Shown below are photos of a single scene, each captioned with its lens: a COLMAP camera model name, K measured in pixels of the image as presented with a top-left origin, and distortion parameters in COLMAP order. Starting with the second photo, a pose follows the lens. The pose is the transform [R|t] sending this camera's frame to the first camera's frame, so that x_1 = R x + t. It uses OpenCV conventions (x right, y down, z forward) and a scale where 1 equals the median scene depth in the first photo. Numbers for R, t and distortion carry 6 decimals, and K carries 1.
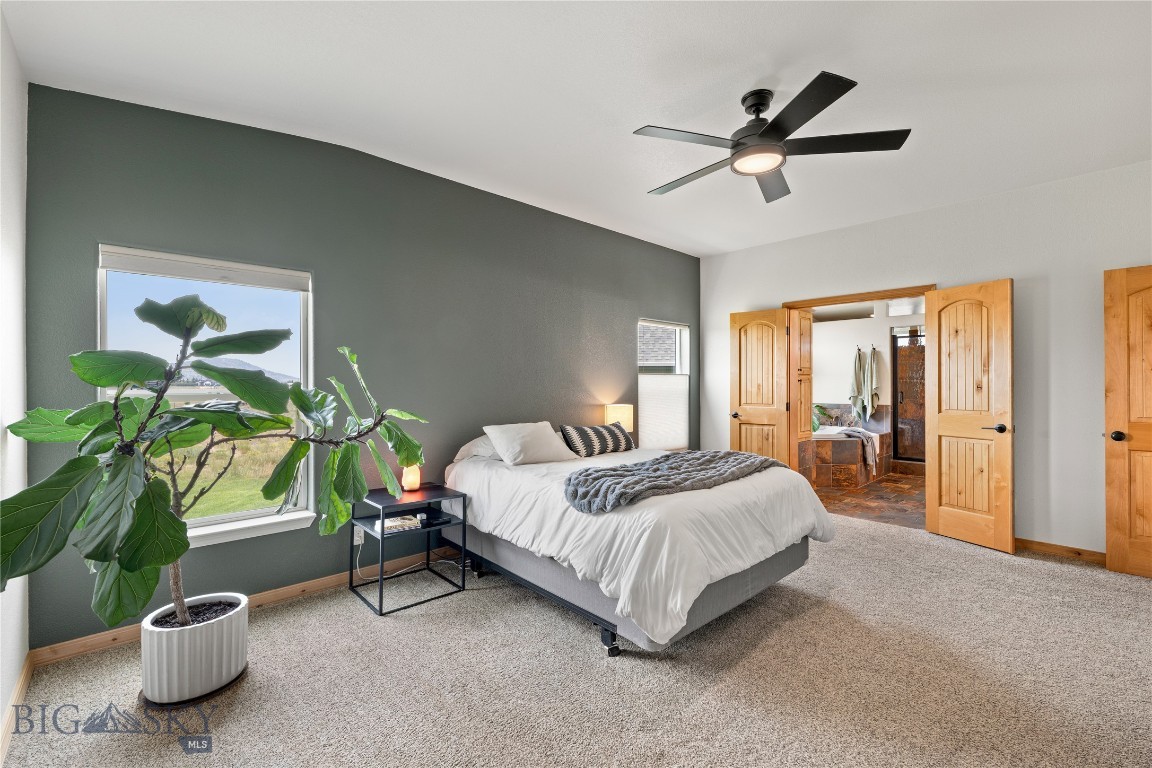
lens RADIAL K [[494.3, 0, 588.4], [0, 494.3, 379.7], [0, 0, 1]] dist [-0.003375, -0.000122]
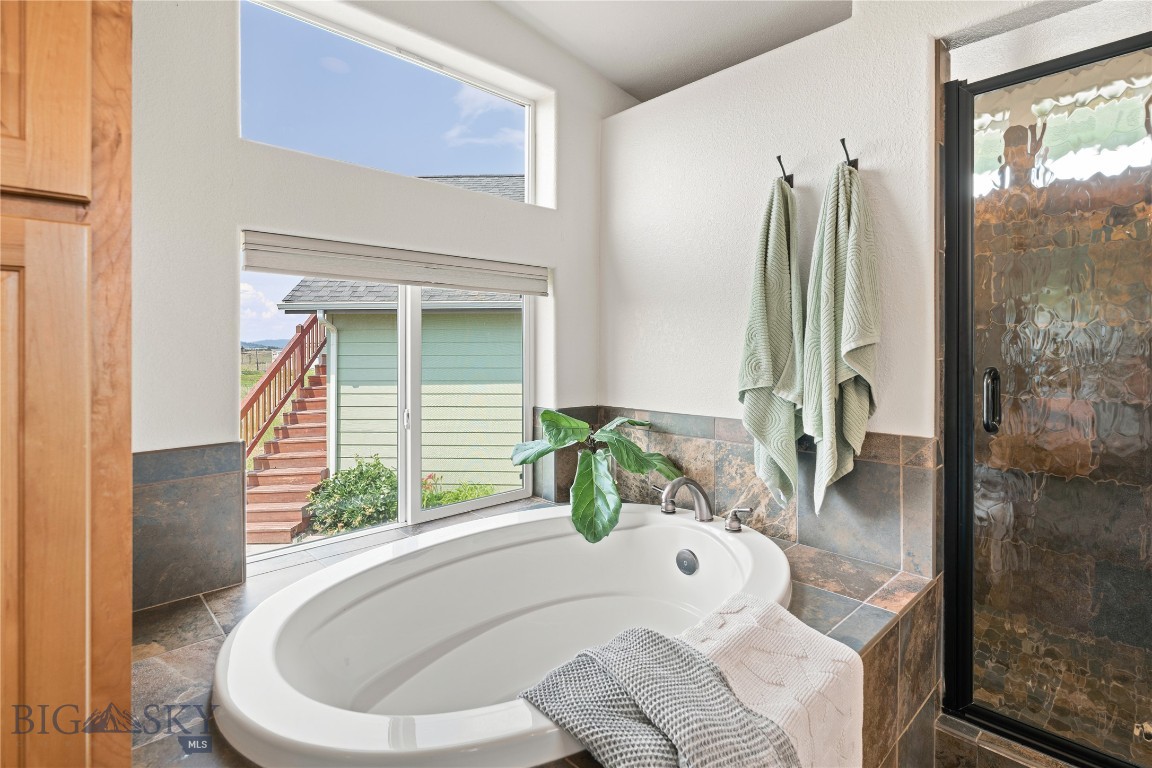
lens RADIAL K [[551.6, 0, 562.6], [0, 551.6, 347.7], [0, 0, 1]] dist [-0.003016, 0.000229]
pose [[0.999837, 0.000532, -0.018064, 0.604667], [-0.000422, 0.999981, 0.006118, 0.018550], [0.018067, -0.006109, 0.999818, 1.003922]]
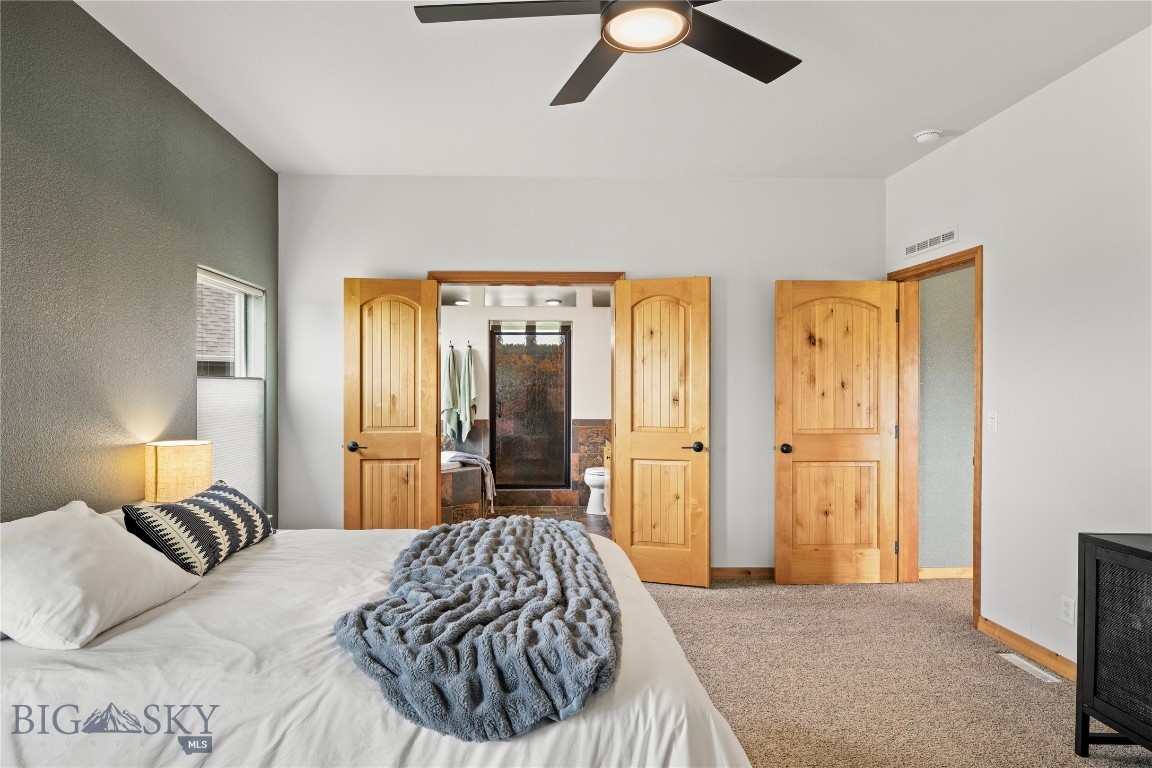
lens RADIAL K [[684.1, 0, 544.9], [0, 684.1, 393.0], [0, 0, 1]] dist [0.000245, -0.001328]
pose [[0.672092, -0.004589, 0.740454, -0.167914], [-0.007691, 0.999884, 0.013179, -0.007351], [-0.740428, -0.014553, 0.671978, 0.264657]]
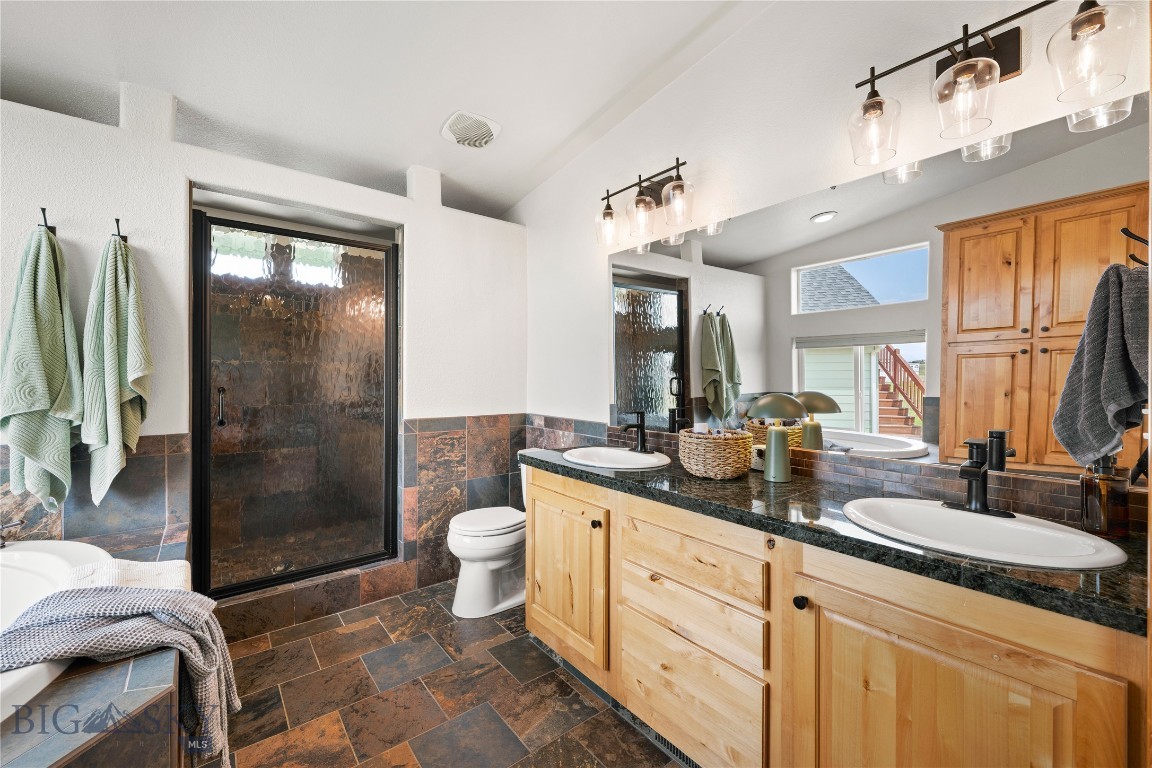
lens RADIAL K [[466.1, 0, 568.4], [0, 466.1, 377.2], [0, 0, 1]] dist [0.000743, 0.001061]
pose [[0.095858, -0.002691, 0.995391, 0.445619], [-0.007979, 0.999962, 0.003472, 0.017580], [-0.995363, -0.008275, 0.095833, 0.948426]]
